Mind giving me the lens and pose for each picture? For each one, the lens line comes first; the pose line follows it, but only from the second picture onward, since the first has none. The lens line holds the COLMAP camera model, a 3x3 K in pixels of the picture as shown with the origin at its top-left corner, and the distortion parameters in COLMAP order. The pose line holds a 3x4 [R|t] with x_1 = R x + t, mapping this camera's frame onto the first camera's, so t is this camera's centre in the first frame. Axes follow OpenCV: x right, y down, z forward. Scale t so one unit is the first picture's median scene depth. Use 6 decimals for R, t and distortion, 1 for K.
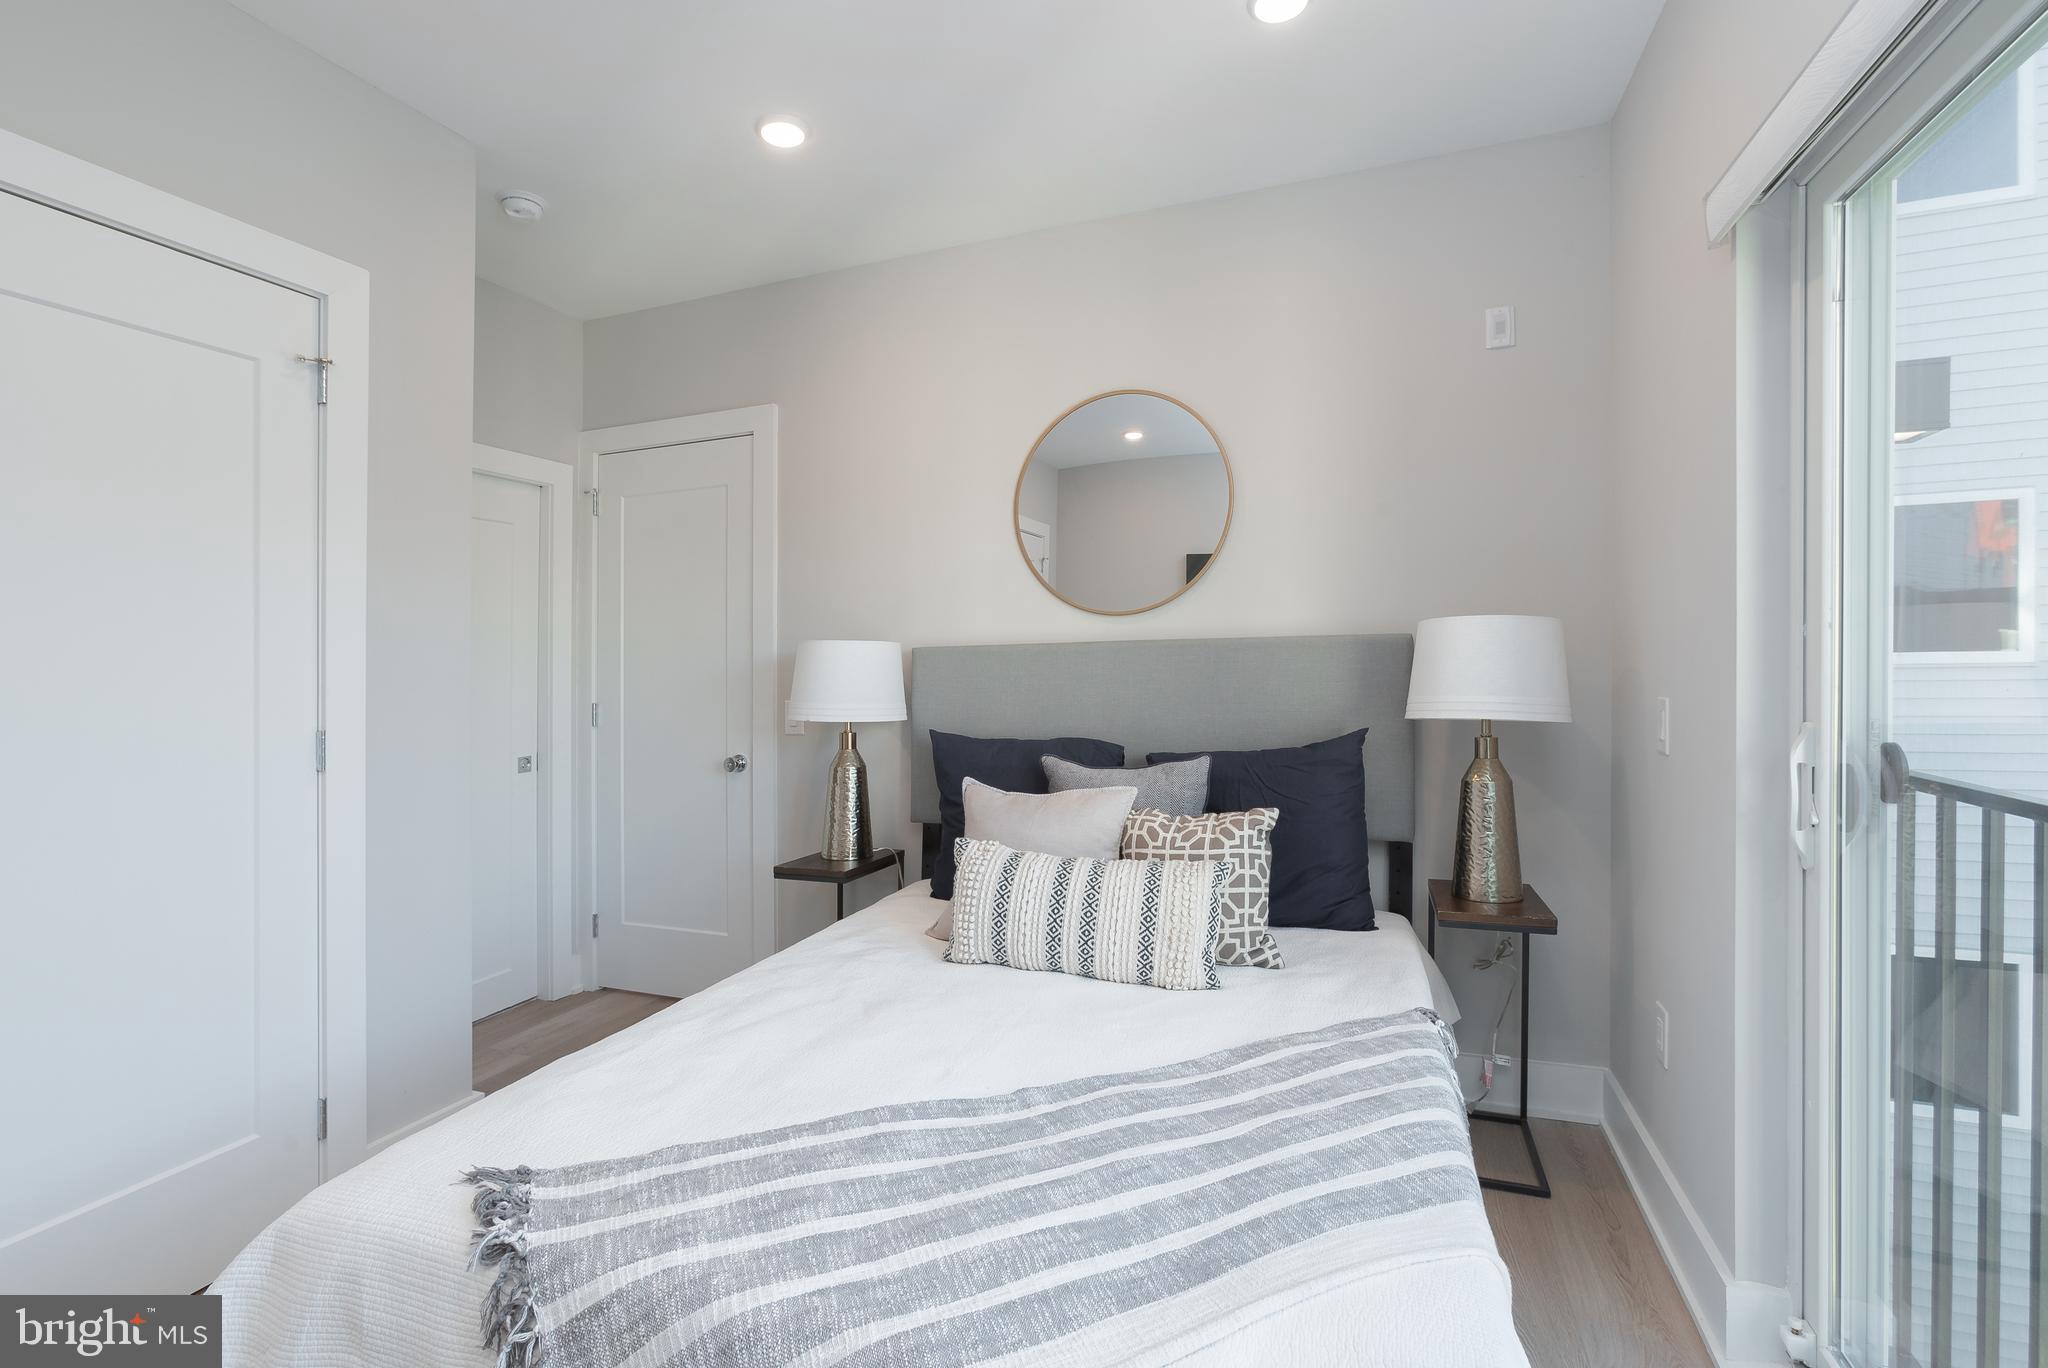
lens RADIAL K [[928.4, 0, 1024.4], [0, 928.4, 725.2], [0, 0, 1]] dist [-0.048444, 0.024872]
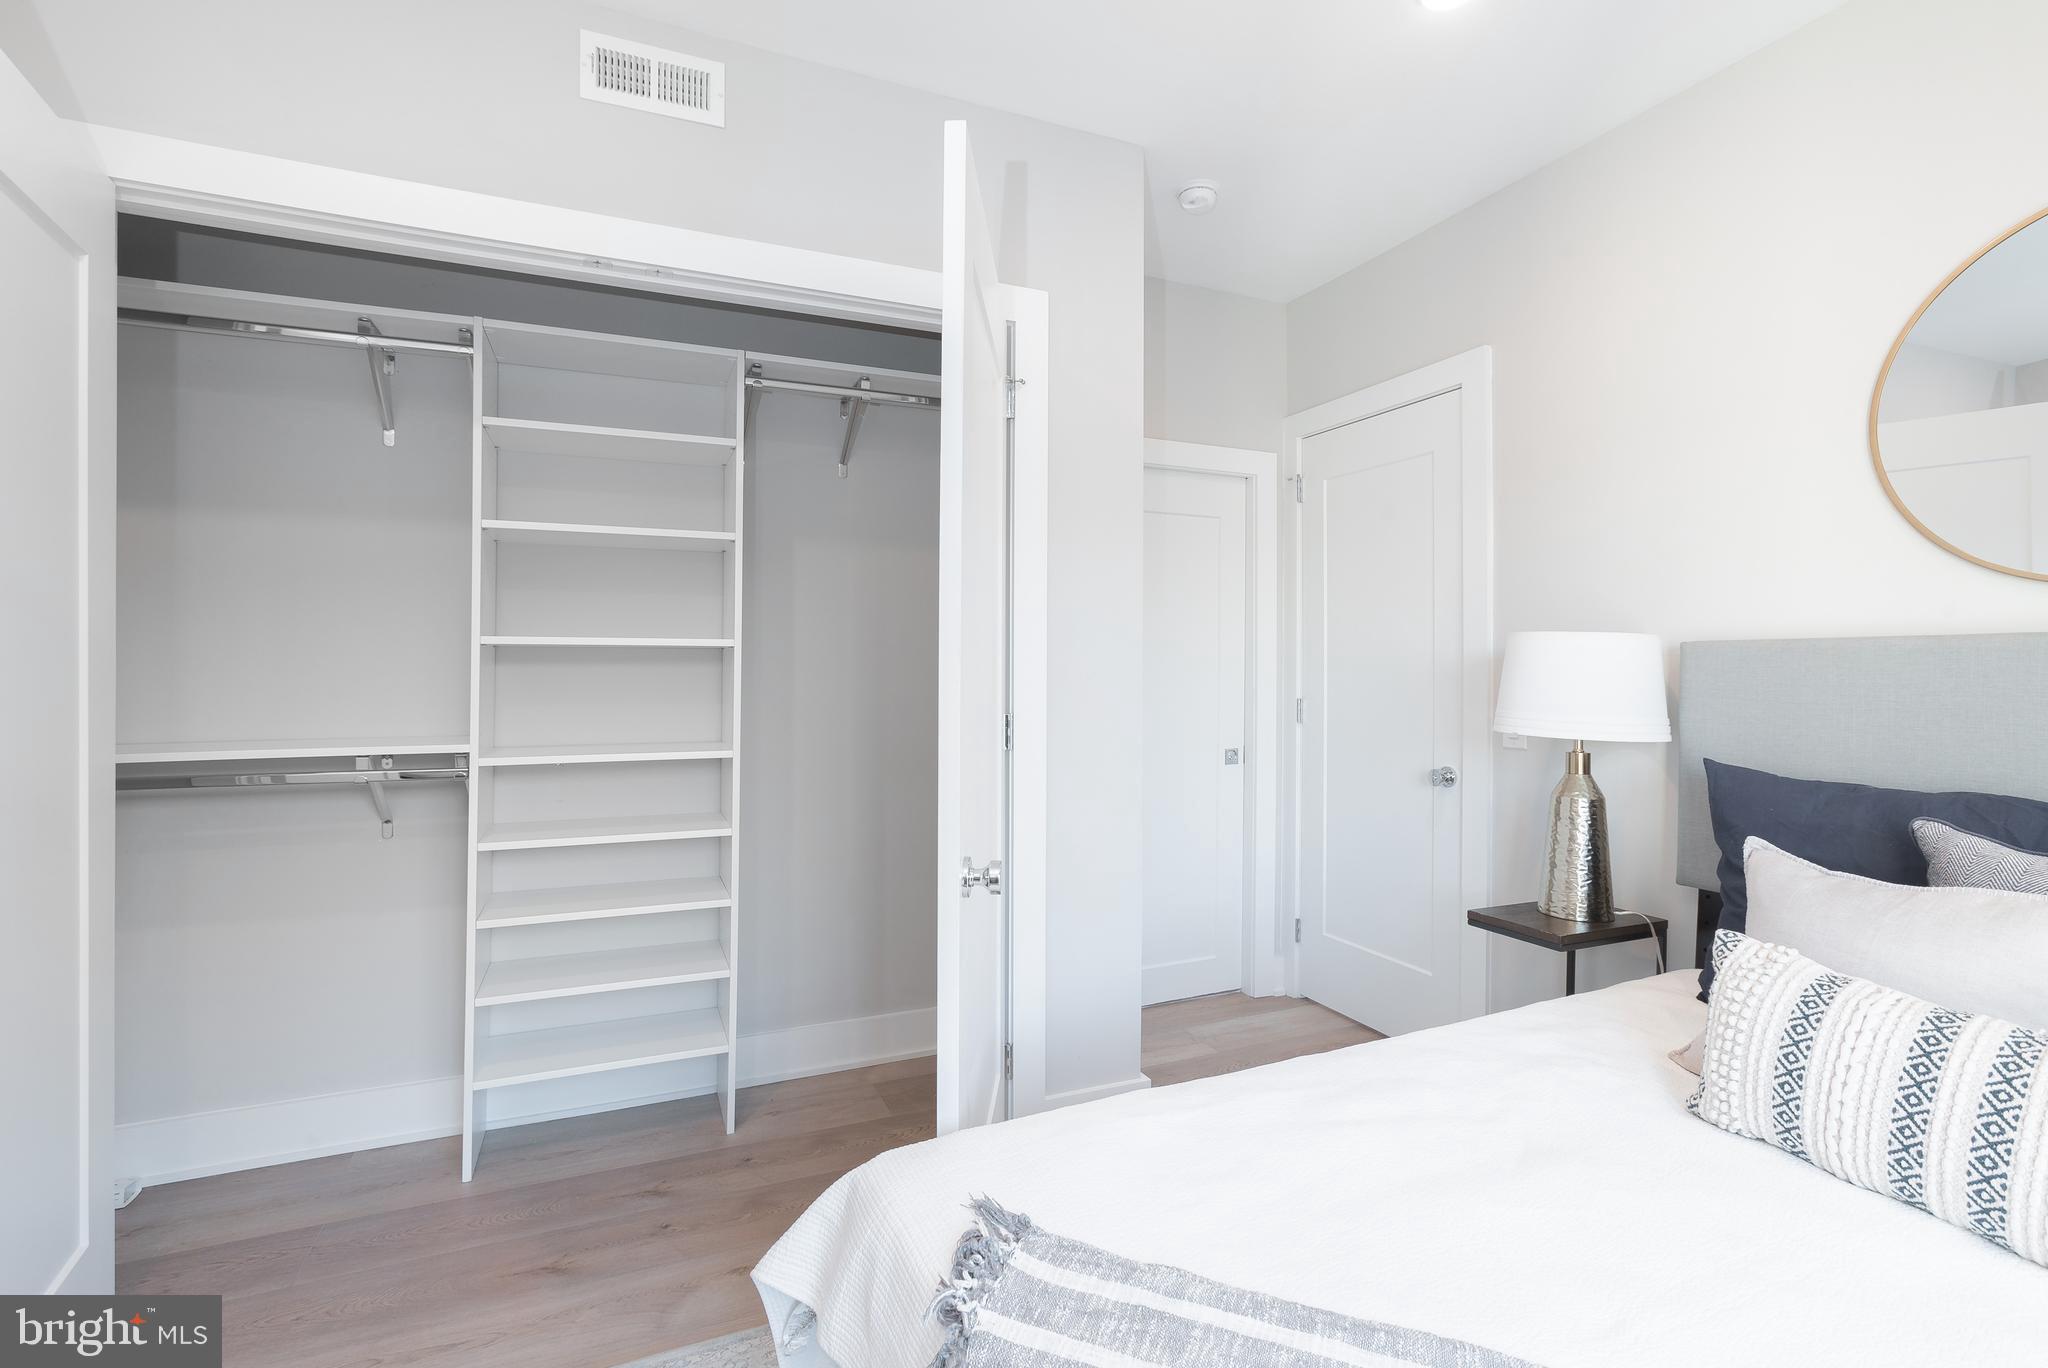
lens RADIAL K [[942.5, 0, 1022.8], [0, 942.5, 661.5], [0, 0, 1]] dist [-0.029355, 0.013394]
pose [[0.698223, 0.017272, -0.715672, 0.043395], [-0.062608, 0.997352, -0.037012, -0.010867], [0.713137, 0.070649, 0.697455, 0.147878]]
